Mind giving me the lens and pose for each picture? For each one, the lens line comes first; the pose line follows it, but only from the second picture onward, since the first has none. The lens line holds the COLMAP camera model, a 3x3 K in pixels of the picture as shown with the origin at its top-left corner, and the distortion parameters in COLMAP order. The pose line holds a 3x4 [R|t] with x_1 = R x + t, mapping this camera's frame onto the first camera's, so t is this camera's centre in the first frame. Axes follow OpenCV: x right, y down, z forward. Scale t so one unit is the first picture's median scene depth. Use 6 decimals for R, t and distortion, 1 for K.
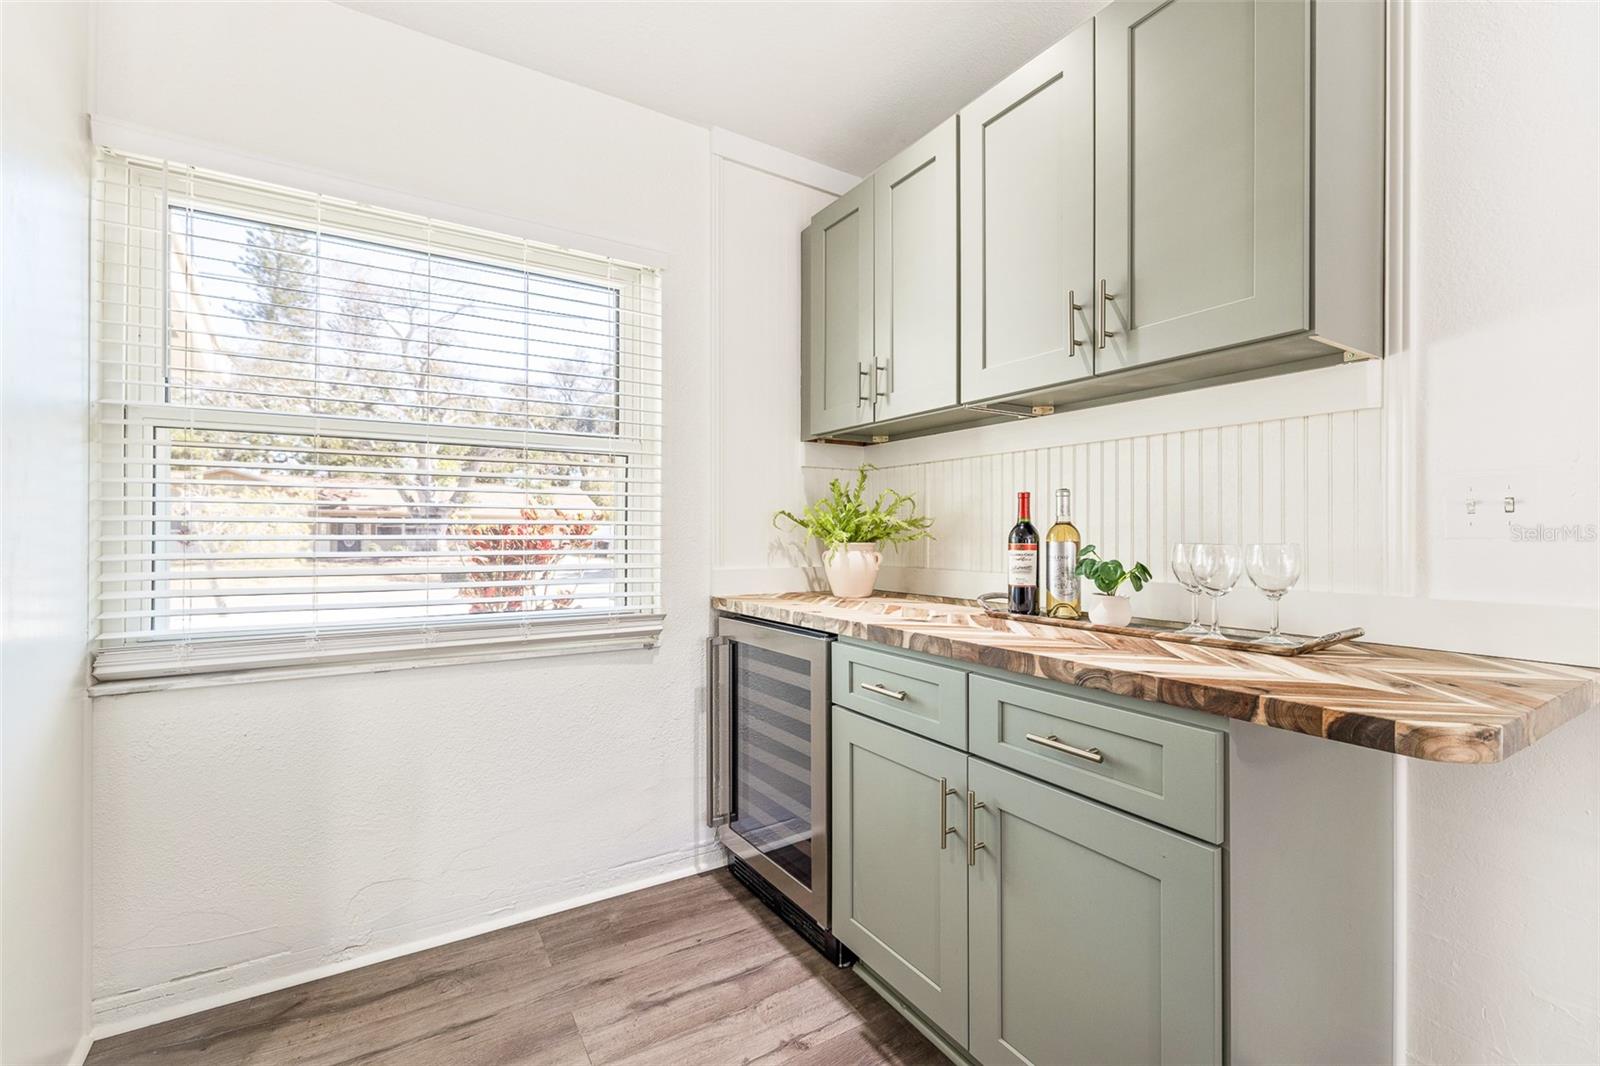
lens RADIAL K [[692.0, 0, 787.9], [0, 692.0, 535.6], [0, 0, 1]] dist [0.001048, 0.000413]
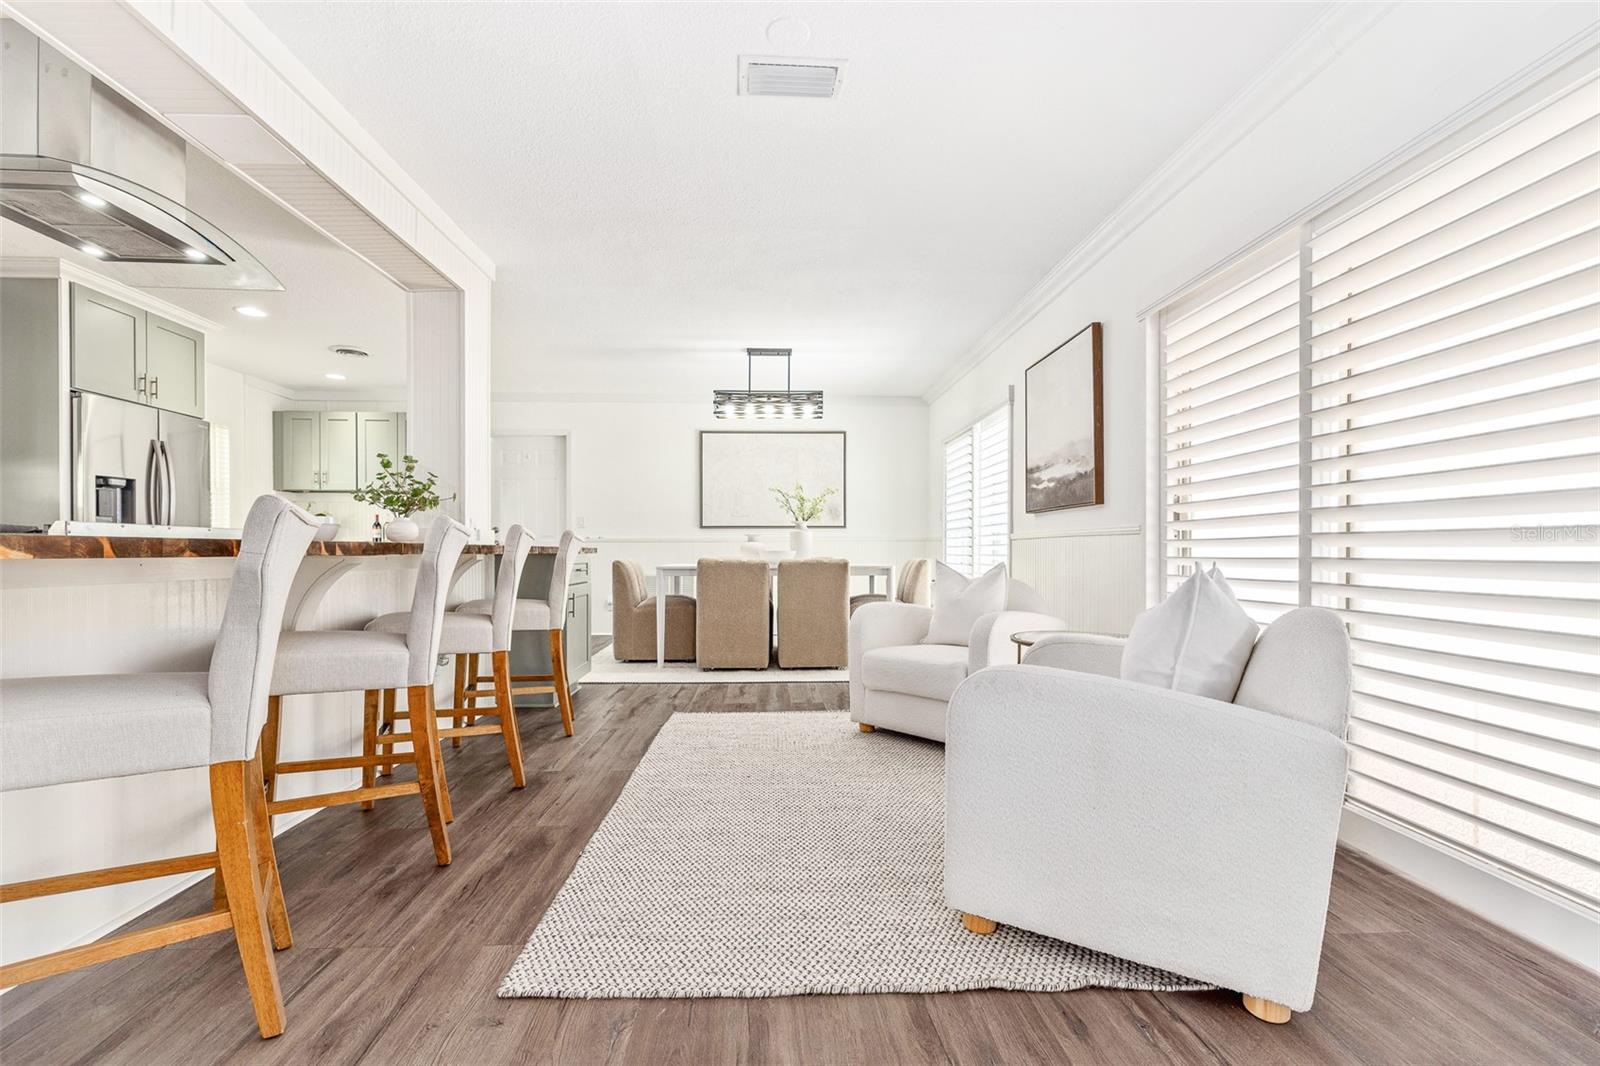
lens RADIAL K [[692.0, 0, 787.9], [0, 692.0, 535.6], [0, 0, 1]] dist [0.001048, 0.000413]
pose [[0.497343, 0.009504, 0.867502, -1.980689], [0.002743, 0.999918, -0.012528, 0.116107], [-0.867550, 0.008610, 0.497276, -3.106345]]
